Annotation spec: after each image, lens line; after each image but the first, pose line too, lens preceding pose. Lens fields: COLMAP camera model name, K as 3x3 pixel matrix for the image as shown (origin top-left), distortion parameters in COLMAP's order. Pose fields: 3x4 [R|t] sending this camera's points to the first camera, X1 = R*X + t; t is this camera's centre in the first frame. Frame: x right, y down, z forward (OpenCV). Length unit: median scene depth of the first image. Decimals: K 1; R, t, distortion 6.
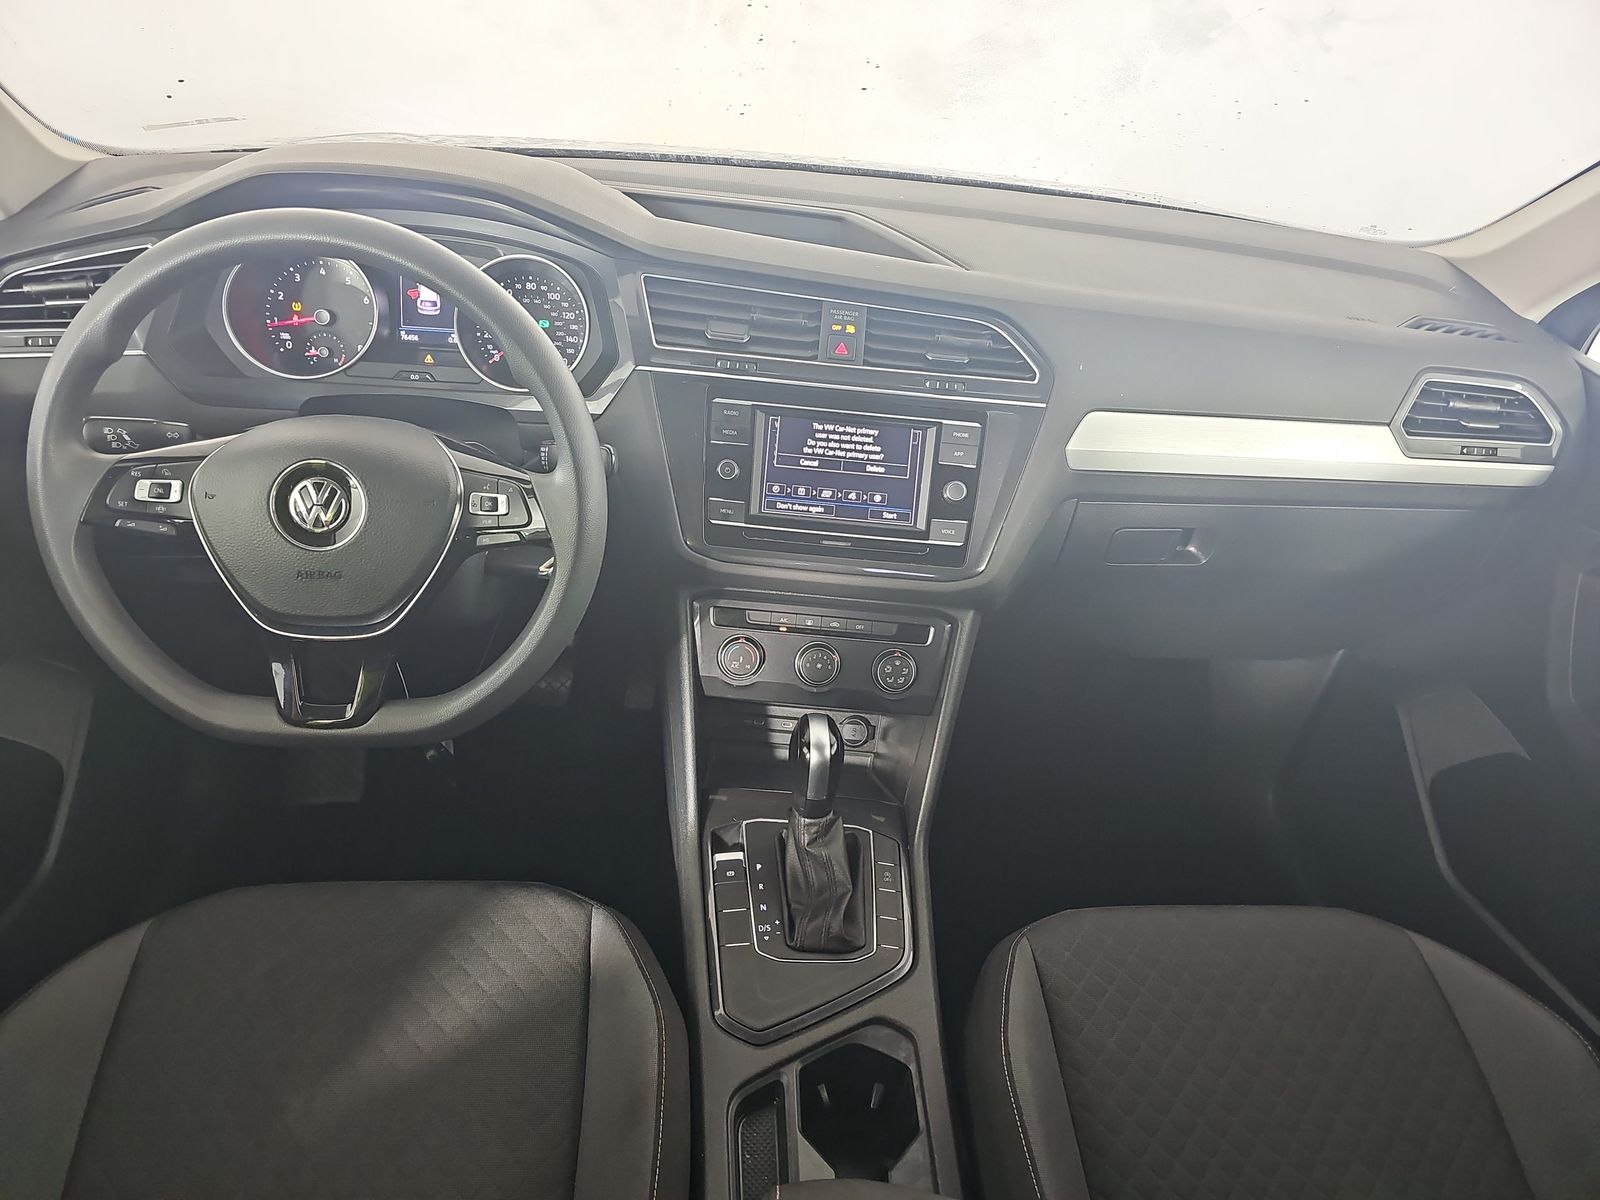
lens RADIAL K [[1073.0, 0, 836.2], [0, 1073.0, 619.1], [0, 0, 1]] dist [0.043563, -0.040441]
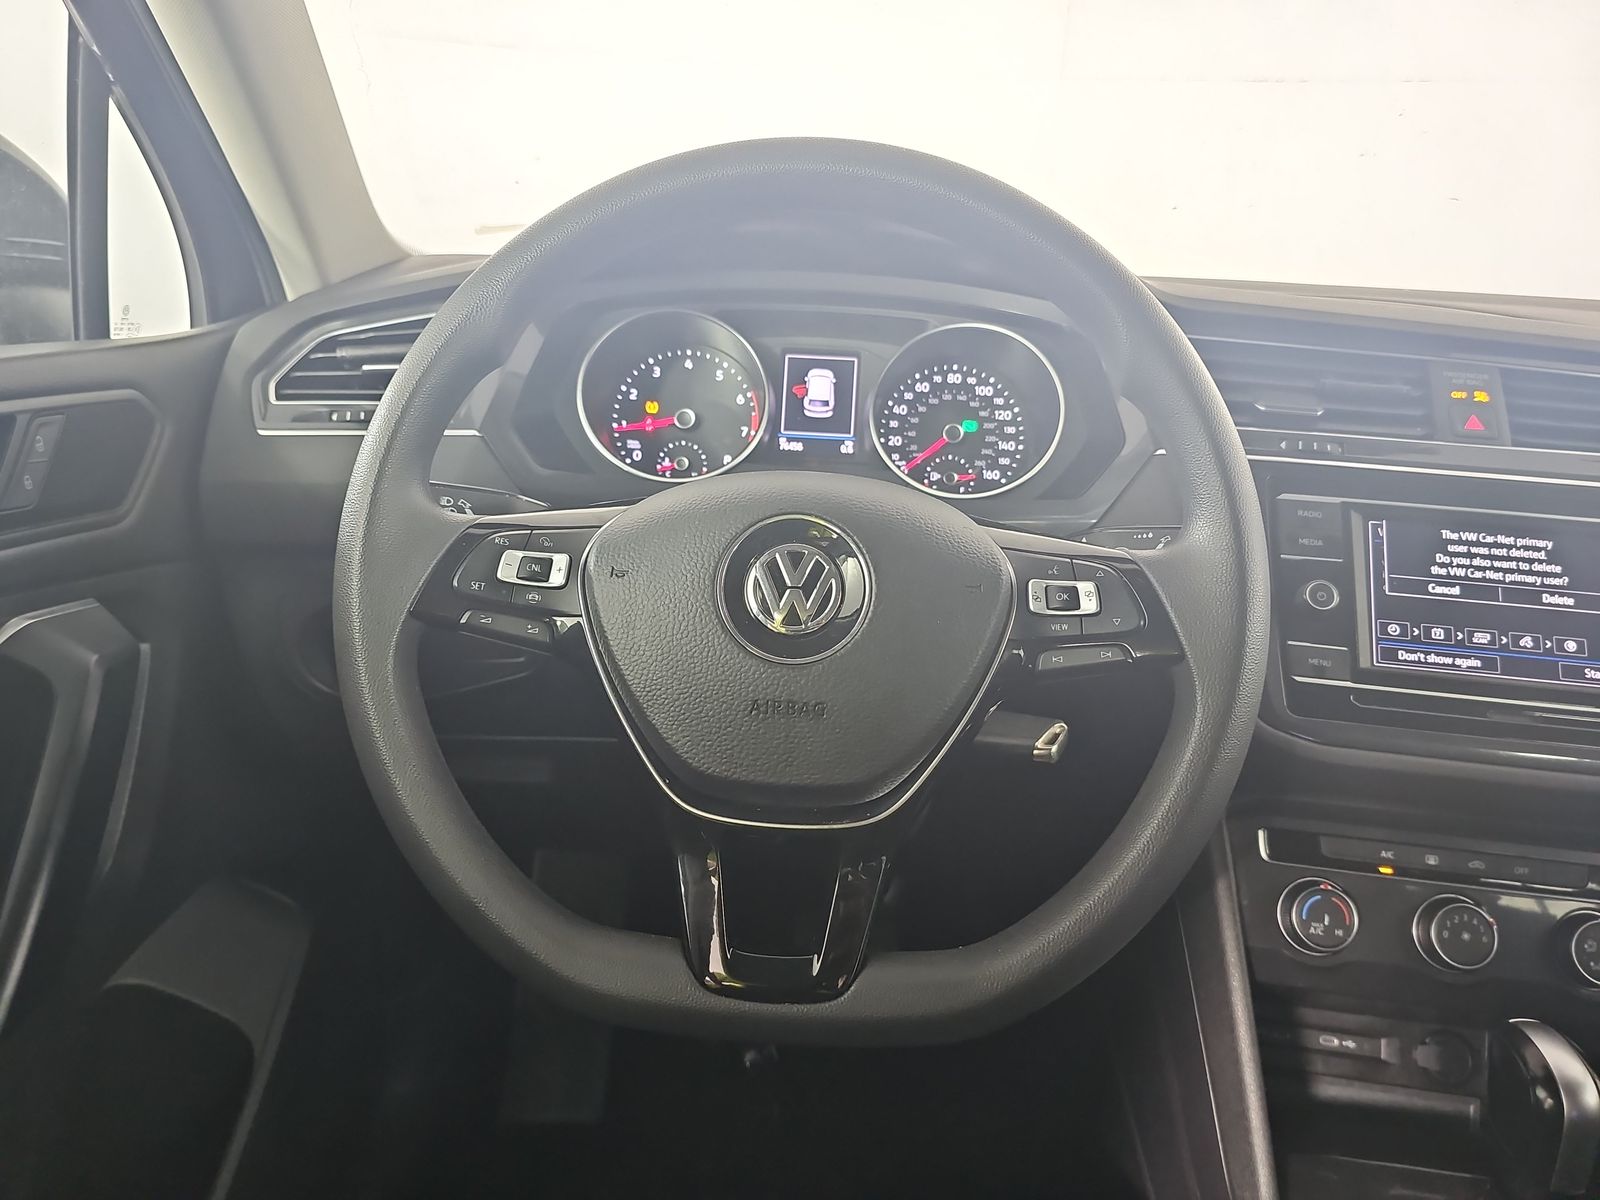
lens RADIAL K [[1073.0, 0, 803.6], [0, 1073.0, 590.7], [0, 0, 1]] dist [0.043563, -0.040441]
pose [[0.991779, -0.003489, -0.127918, -0.313603], [-0.033448, 0.957810, -0.285450, 0.047170], [0.123517, 0.287381, 0.949819, 0.355834]]
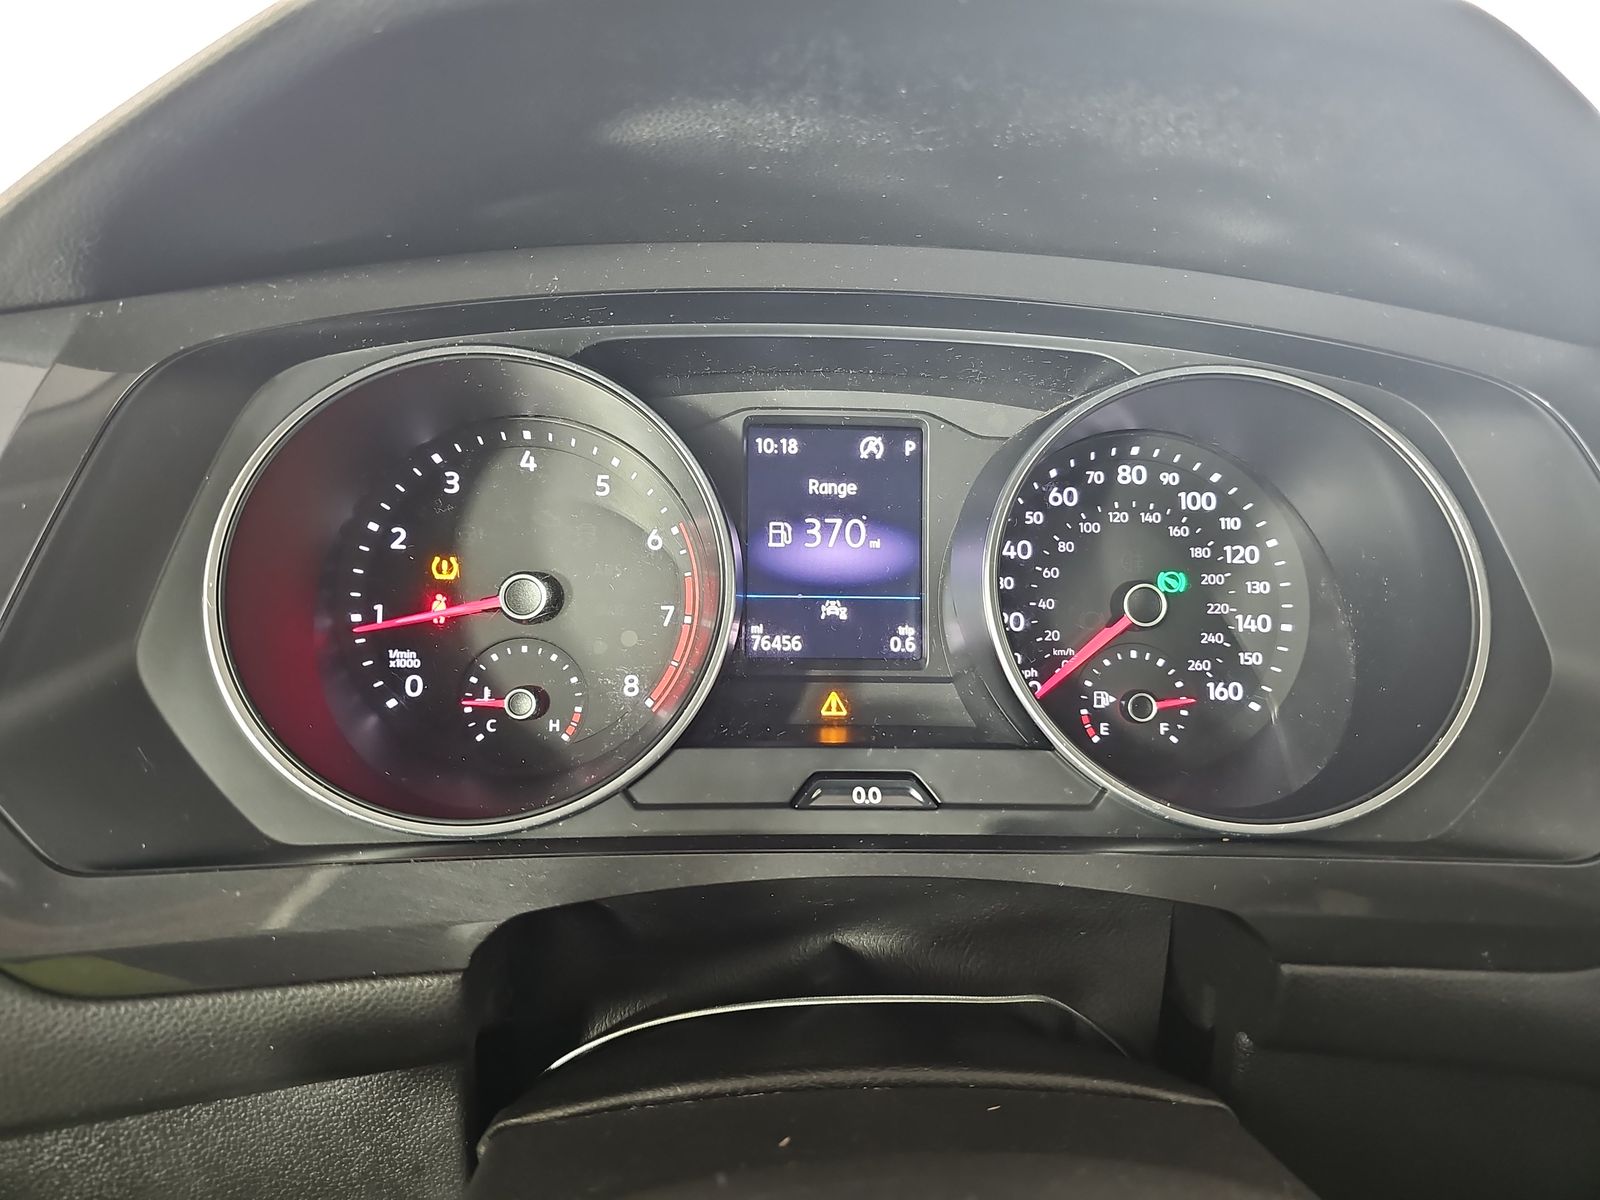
lens RADIAL K [[1073.0, 0, 816.9], [0, 1073.0, 591.5], [0, 0, 1]] dist [0.043563, -0.040441]
pose [[0.998552, -0.042125, -0.033457, -0.398144], [0.033384, 0.972940, -0.228634, -0.216305], [0.042183, 0.227186, 0.972937, 0.733675]]
